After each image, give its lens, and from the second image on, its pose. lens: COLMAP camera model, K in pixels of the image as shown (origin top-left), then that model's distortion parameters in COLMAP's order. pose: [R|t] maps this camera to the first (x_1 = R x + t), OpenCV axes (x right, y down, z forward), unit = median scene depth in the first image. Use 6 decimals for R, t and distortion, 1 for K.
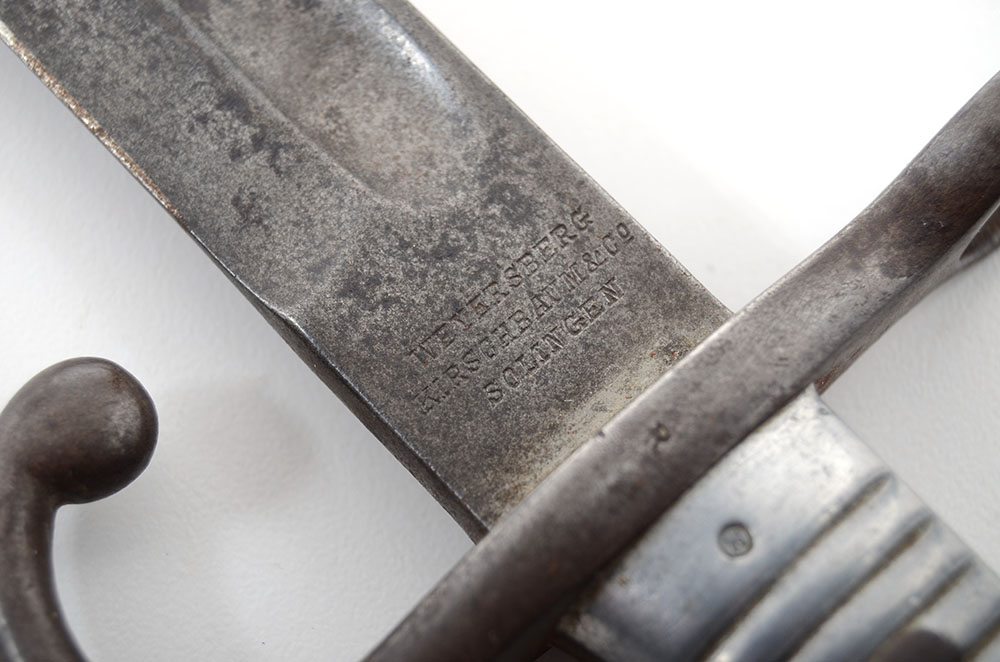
lens RADIAL K [[2295.2, 0, 440.3], [0, 2295.2, 331.0], [0, 0, 1]] dist [0.012043, -0.055019]
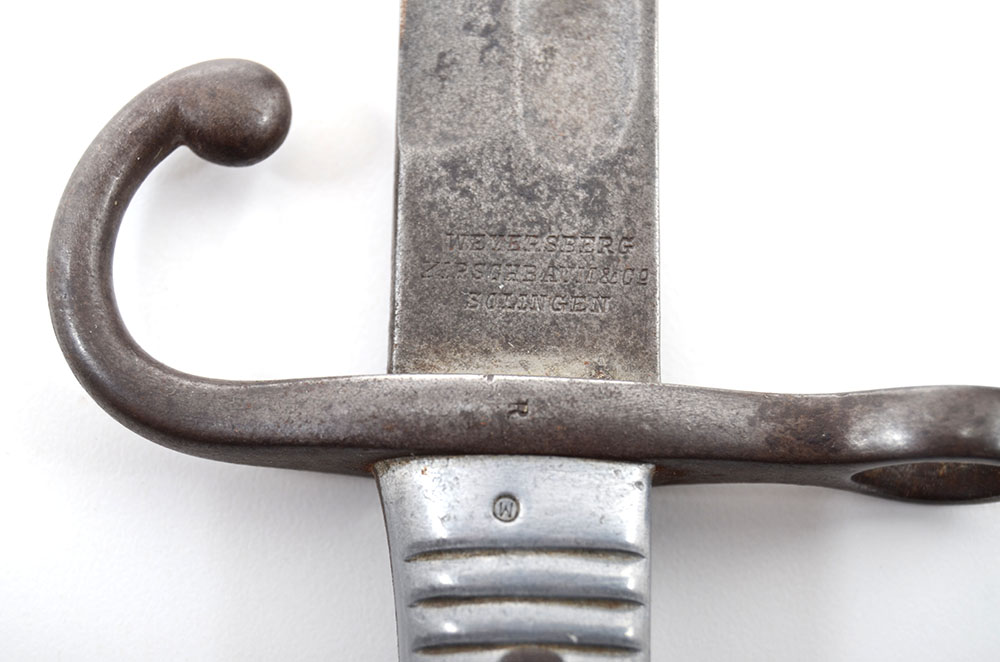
lens RADIAL K [[2295.2, 0, 440.3], [0, 2295.2, 331.0], [0, 0, 1]] dist [0.012043, -0.055019]
pose [[0.712887, 0.671059, -0.203645, 0.274908], [-0.641018, 0.741319, 0.198852, -0.197924], [0.284407, -0.011219, 0.958638, -0.223563]]
